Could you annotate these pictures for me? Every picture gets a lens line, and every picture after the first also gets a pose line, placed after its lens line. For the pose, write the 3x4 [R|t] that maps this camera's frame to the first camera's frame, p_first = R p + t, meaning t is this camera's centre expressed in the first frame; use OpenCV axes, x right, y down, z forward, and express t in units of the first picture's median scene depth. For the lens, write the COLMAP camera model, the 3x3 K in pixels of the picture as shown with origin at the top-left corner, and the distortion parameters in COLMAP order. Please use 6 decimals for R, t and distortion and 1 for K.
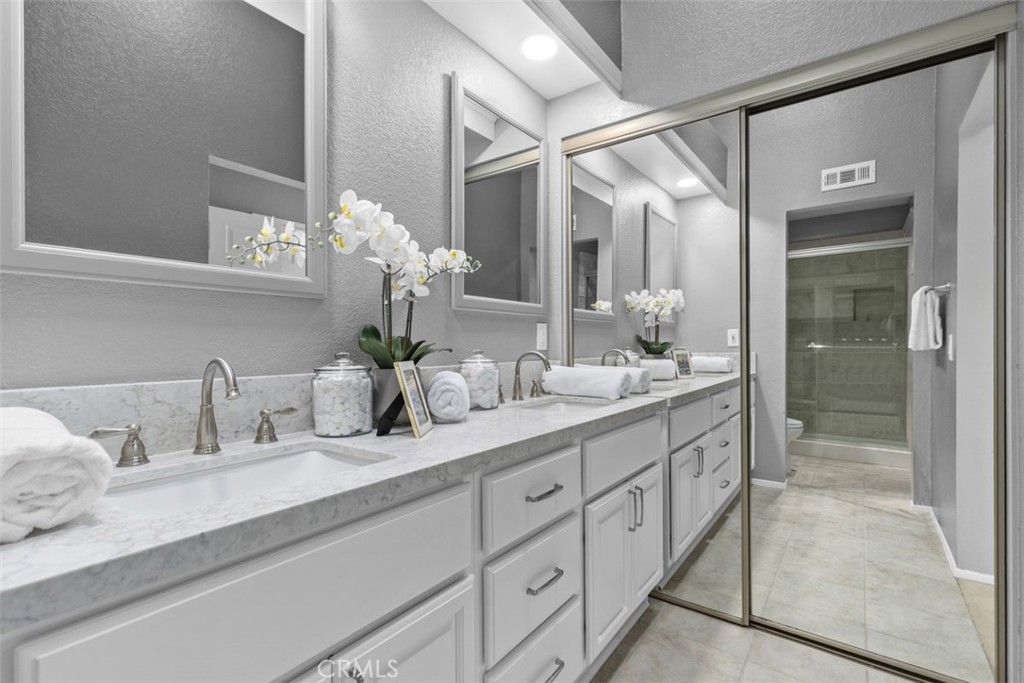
lens RADIAL K [[460.7, 0, 512.1], [0, 460.7, 343.7], [0, 0, 1]] dist [0.000878, -0.000706]
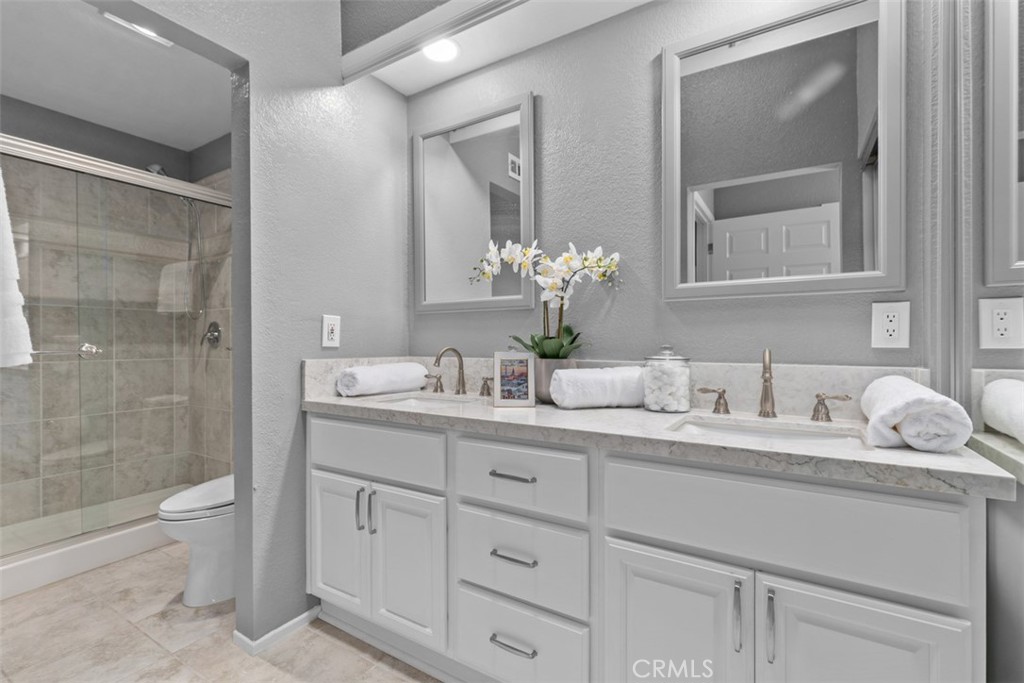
lens RADIAL K [[460.7, 0, 510.9], [0, 460.7, 342.2], [0, 0, 1]] dist [0.000878, -0.000706]
pose [[0.080251, 0.006642, -0.996753, 0.827855], [0.008156, 0.999940, 0.007320, -0.001999], [0.996741, -0.008717, 0.080192, 0.650772]]
